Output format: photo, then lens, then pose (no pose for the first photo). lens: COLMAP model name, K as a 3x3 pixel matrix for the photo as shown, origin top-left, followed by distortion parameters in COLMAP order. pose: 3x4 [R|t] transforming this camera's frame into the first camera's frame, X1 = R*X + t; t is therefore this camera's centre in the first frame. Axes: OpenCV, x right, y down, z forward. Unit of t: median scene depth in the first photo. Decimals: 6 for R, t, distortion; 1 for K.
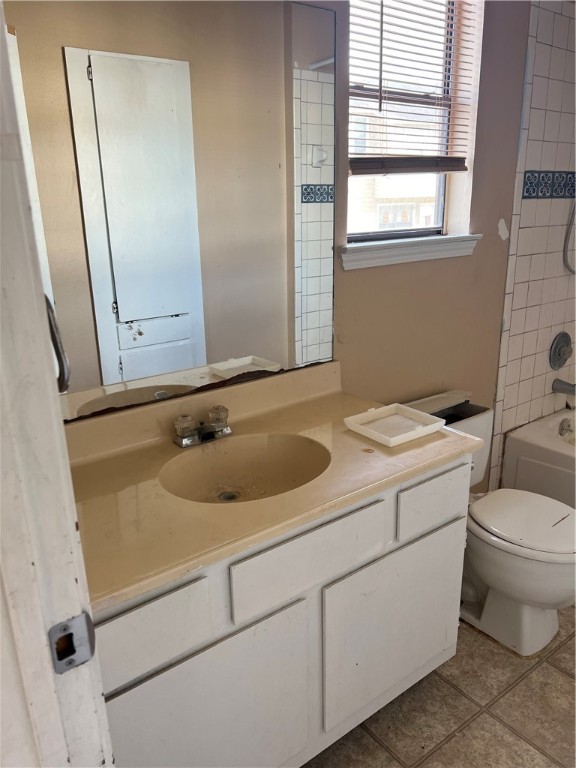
lens RADIAL K [[575.6, 0, 285.1], [0, 575.6, 388.5], [0, 0, 1]] dist [0.035075, -0.041494]
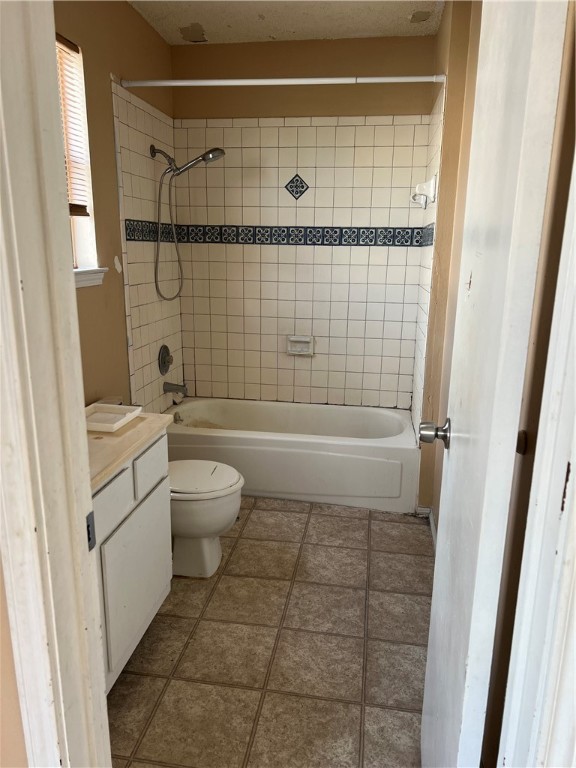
lens RADIAL K [[575.6, 0, 288.5], [0, 575.6, 384.9], [0, 0, 1]] dist [0.035075, -0.041494]
pose [[0.713789, -0.132869, 0.687642, -0.297053], [0.179379, 0.983772, 0.003889, 0.048318], [-0.677000, 0.120572, 0.726040, -0.139489]]
